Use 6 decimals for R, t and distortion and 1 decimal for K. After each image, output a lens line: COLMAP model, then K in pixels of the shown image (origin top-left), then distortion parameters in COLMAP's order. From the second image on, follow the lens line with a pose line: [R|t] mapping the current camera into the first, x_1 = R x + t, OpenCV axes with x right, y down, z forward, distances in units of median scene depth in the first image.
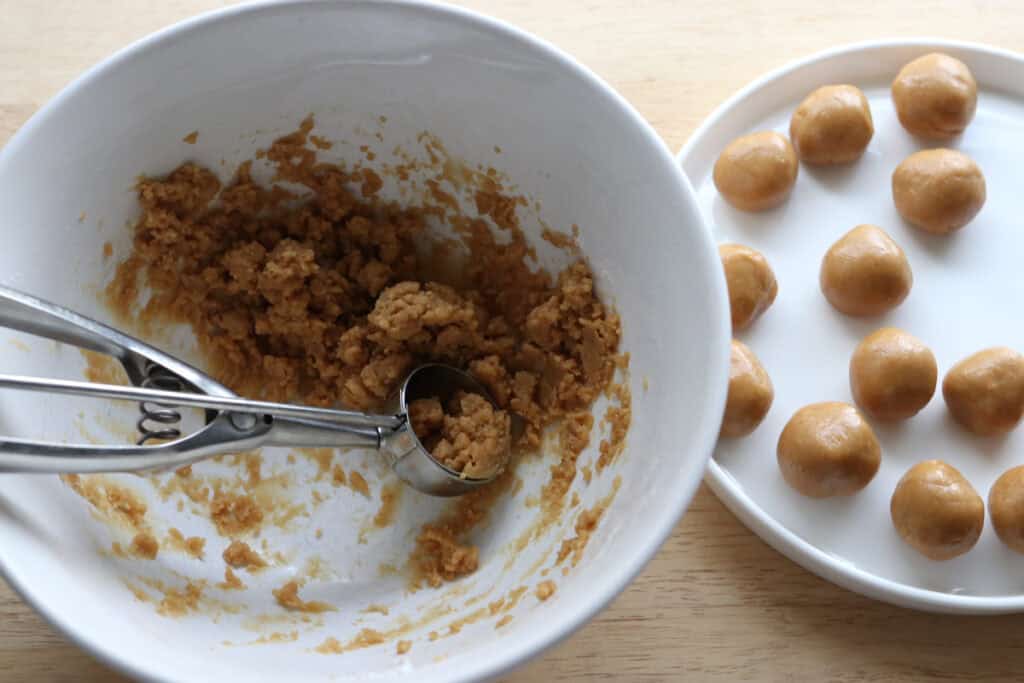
lens RADIAL K [[1691.2, 0, 512.0], [0, 1691.2, 341.5], [0, 0, 1]] dist [-0.069218, 0.050868]
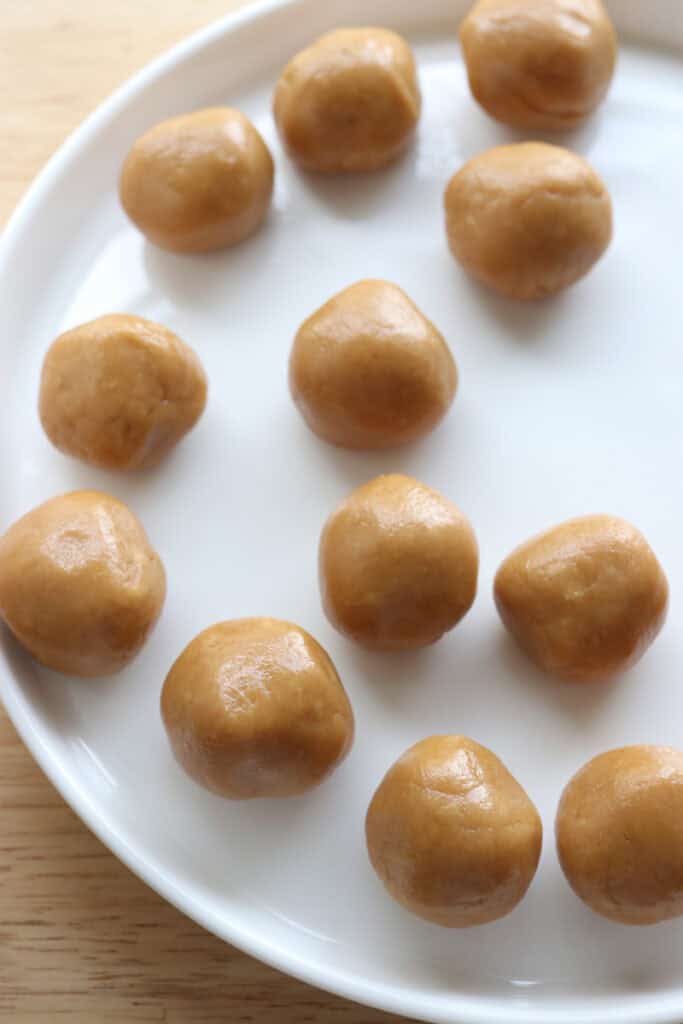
lens RADIAL K [[1691.2, 0, 341.5], [0, 1691.2, 512.0], [0, 0, 1]] dist [-0.069218, 0.050868]
pose [[0.999003, 0.018961, -0.040407, 0.232083], [-0.016378, 0.997859, 0.063325, -0.030437], [0.041521, -0.062600, 0.997175, 0.474536]]
